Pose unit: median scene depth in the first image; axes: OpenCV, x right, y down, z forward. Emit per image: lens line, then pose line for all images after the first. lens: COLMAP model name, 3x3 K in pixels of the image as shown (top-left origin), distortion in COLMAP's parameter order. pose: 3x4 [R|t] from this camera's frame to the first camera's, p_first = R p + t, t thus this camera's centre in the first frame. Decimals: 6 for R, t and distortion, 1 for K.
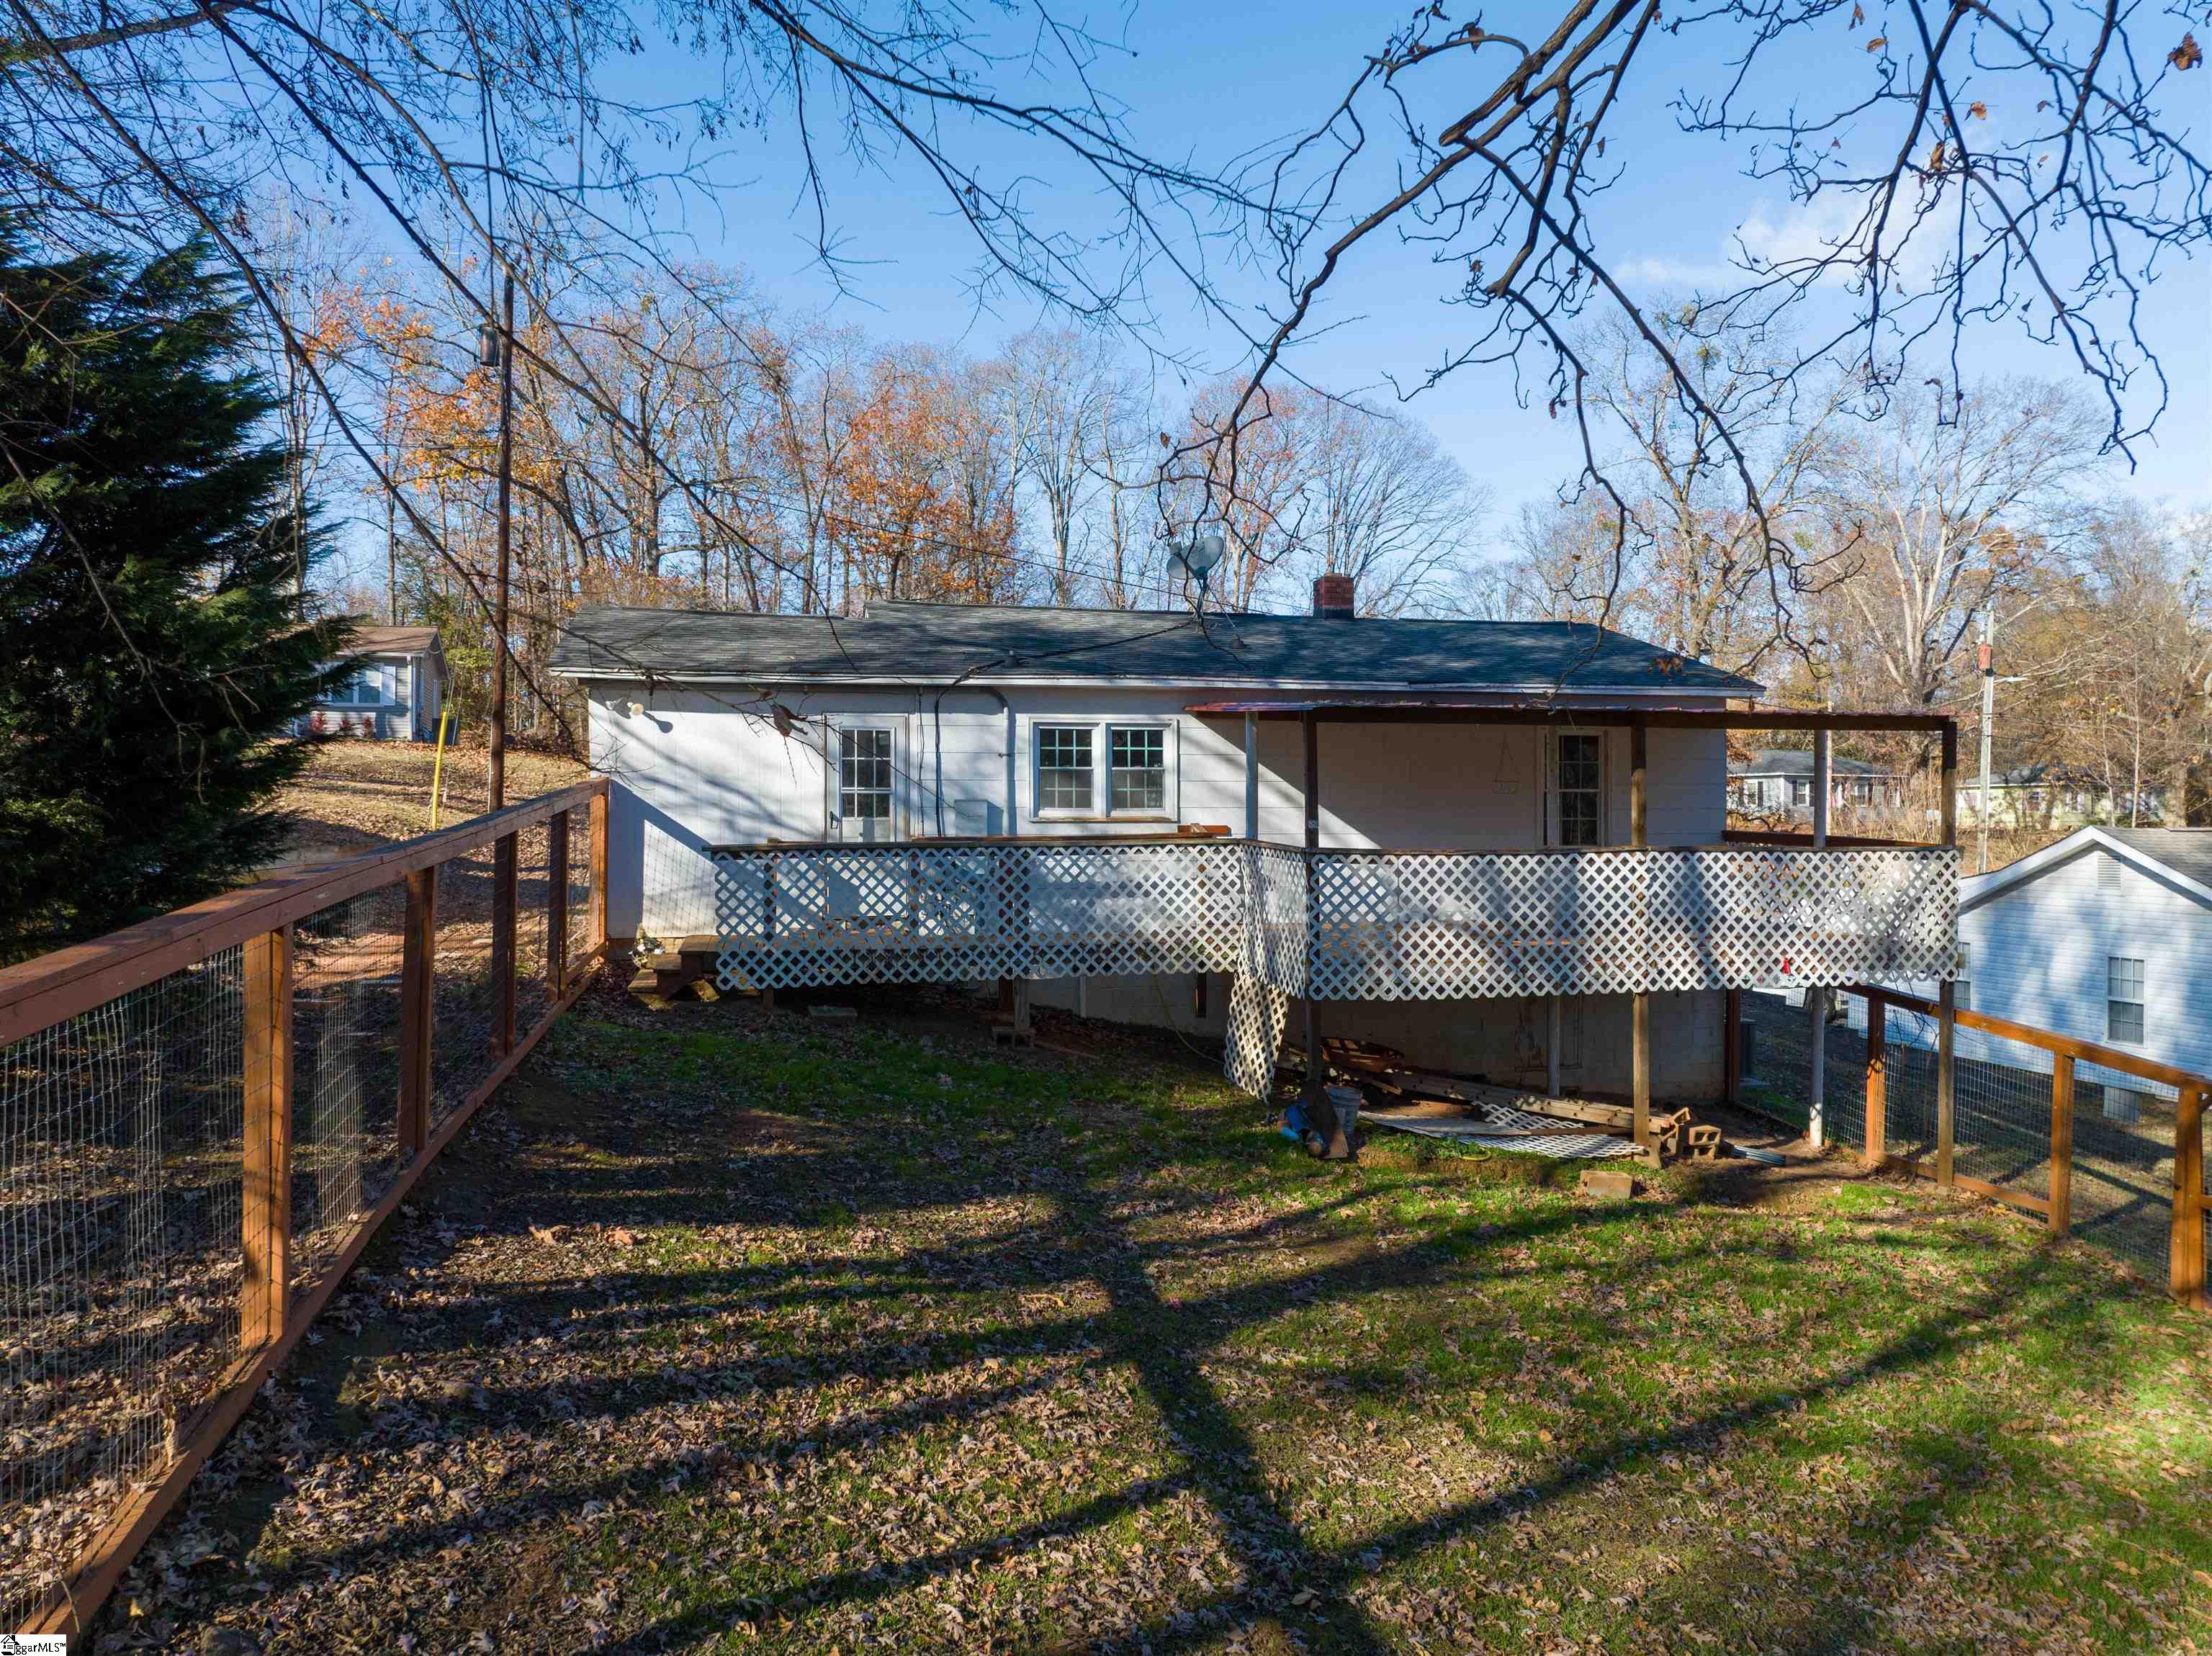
lens RADIAL K [[1556.0, 0, 1106.0], [0, 1556.0, 828.0], [0, 0, 1]] dist [-0.012694, -0.044814]
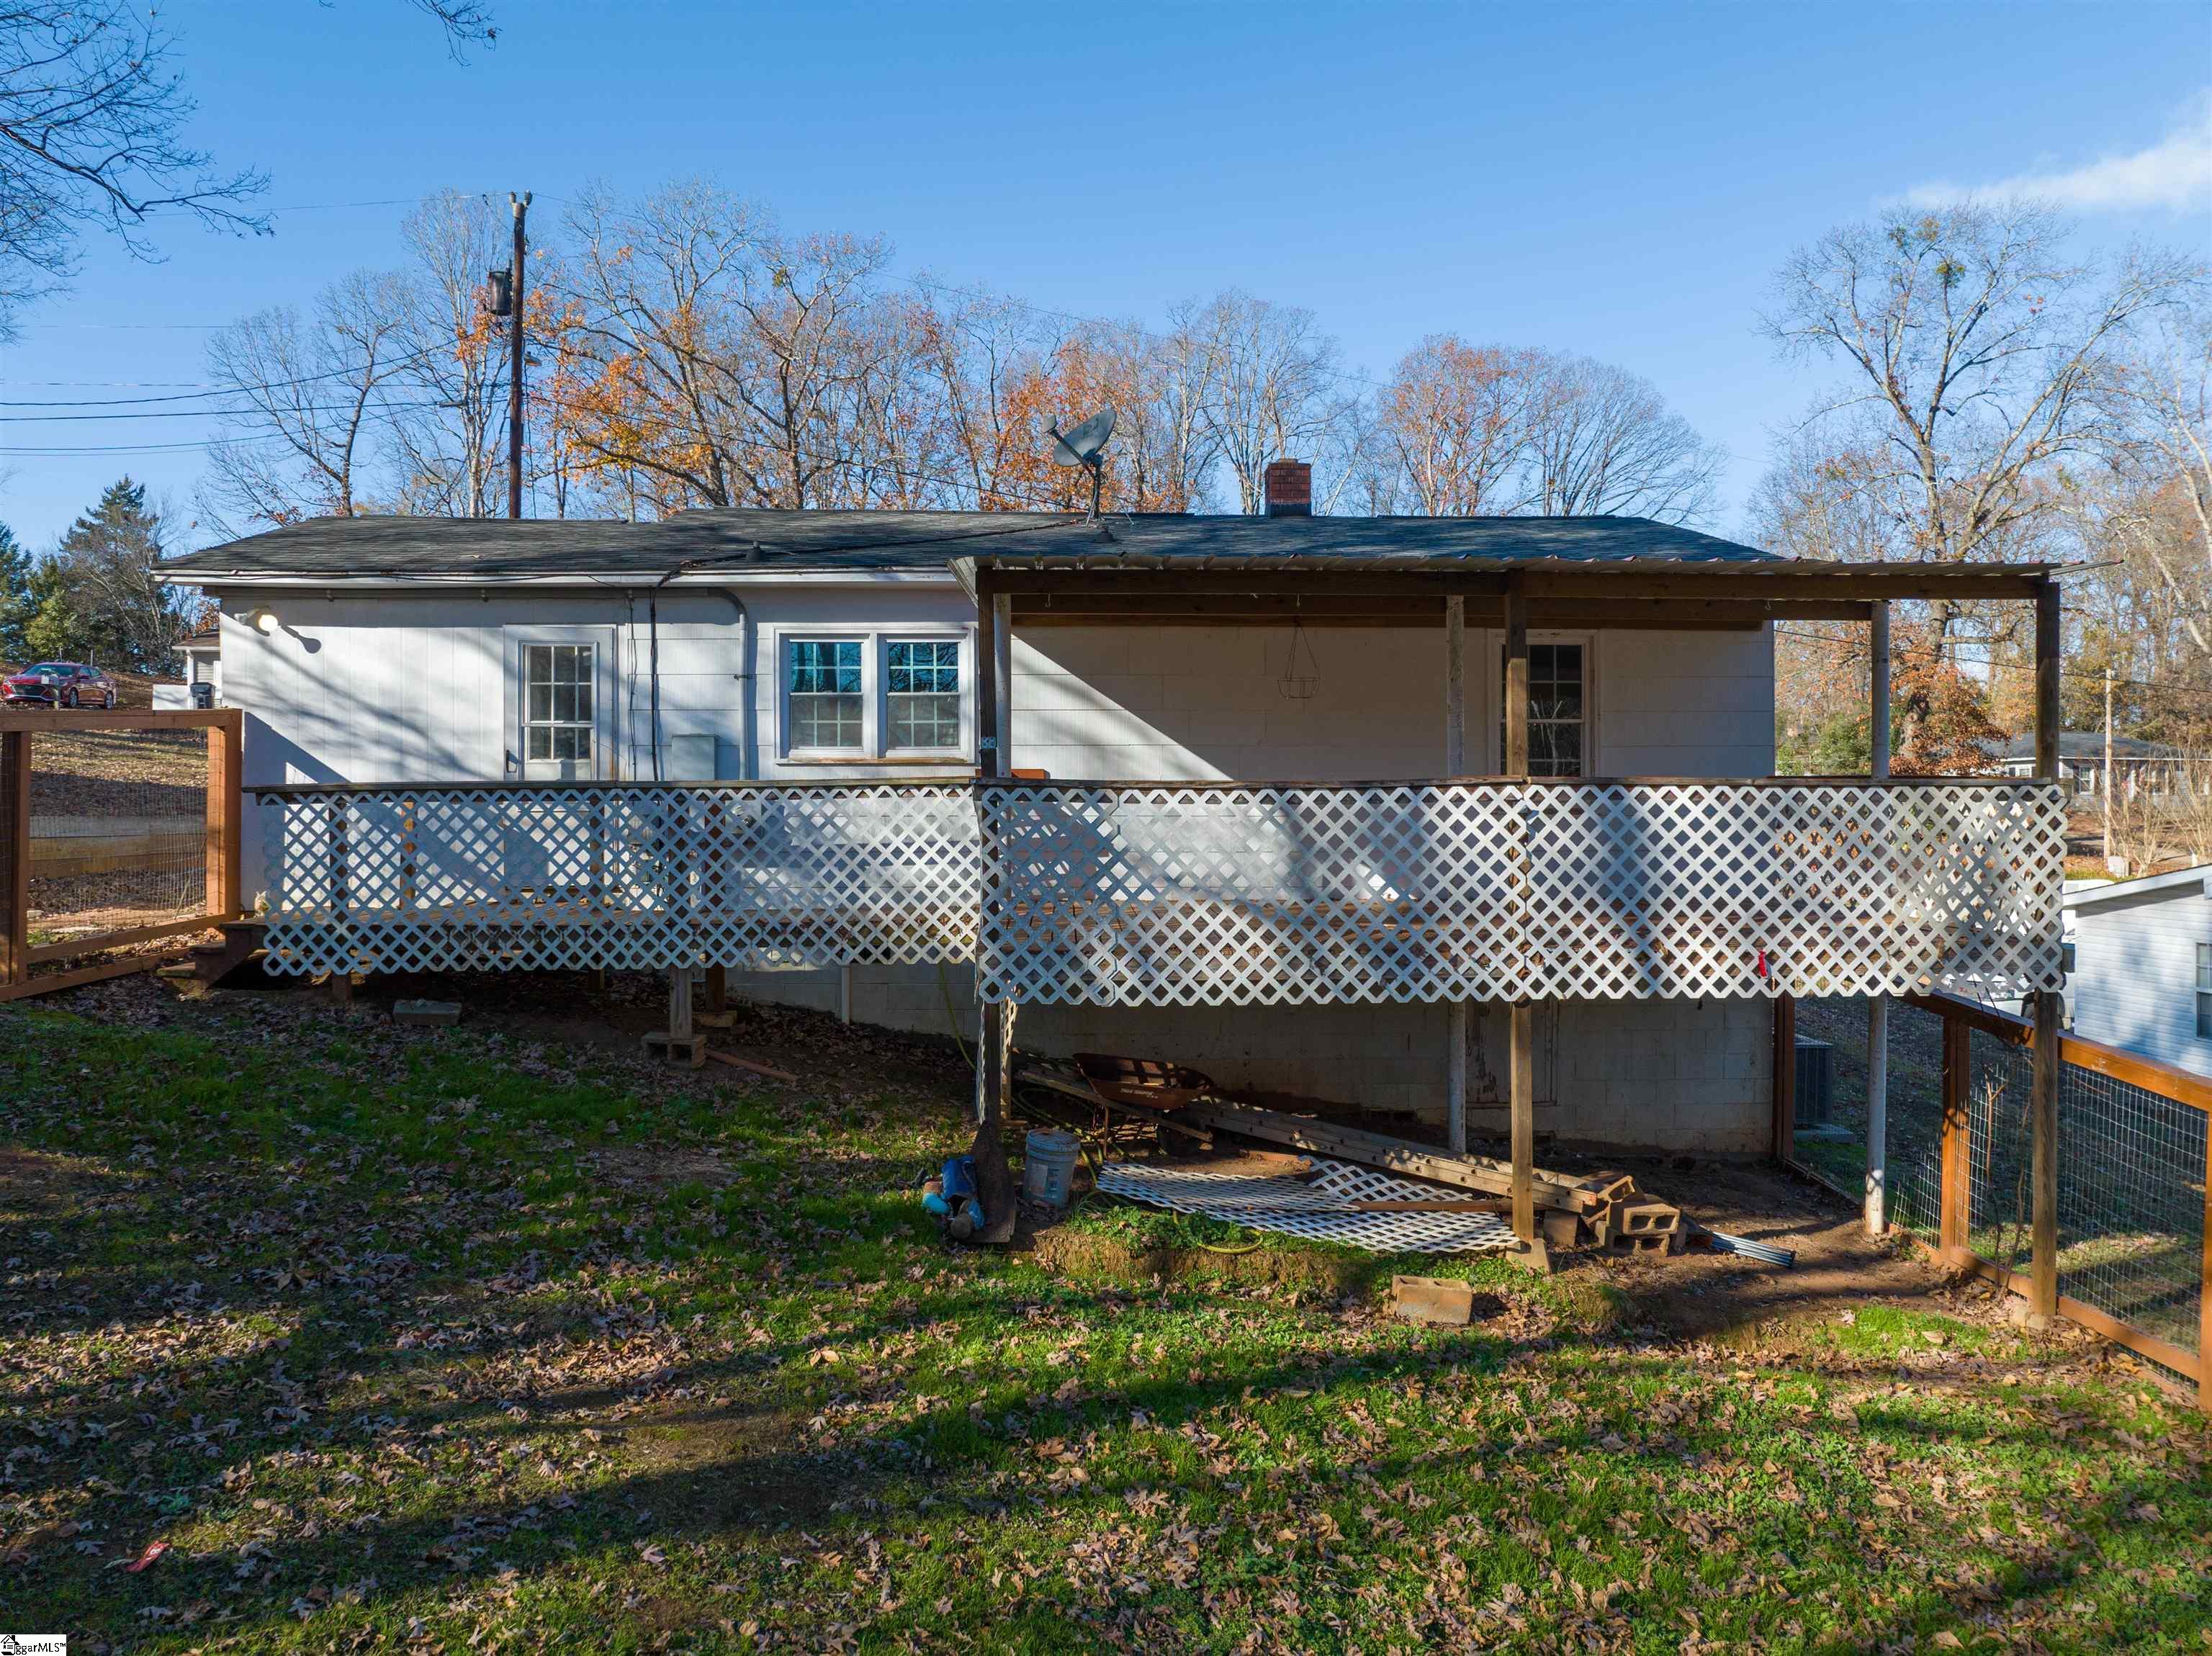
lens RADIAL K [[1556.0, 0, 1106.0], [0, 1556.0, 828.0], [0, 0, 1]] dist [-0.012694, -0.044814]
pose [[0.986706, -0.000893, -0.162516, 0.263724], [0.000733, 0.999999, -0.001043, 0.031695], [0.162516, 0.000910, 0.986705, 0.308702]]
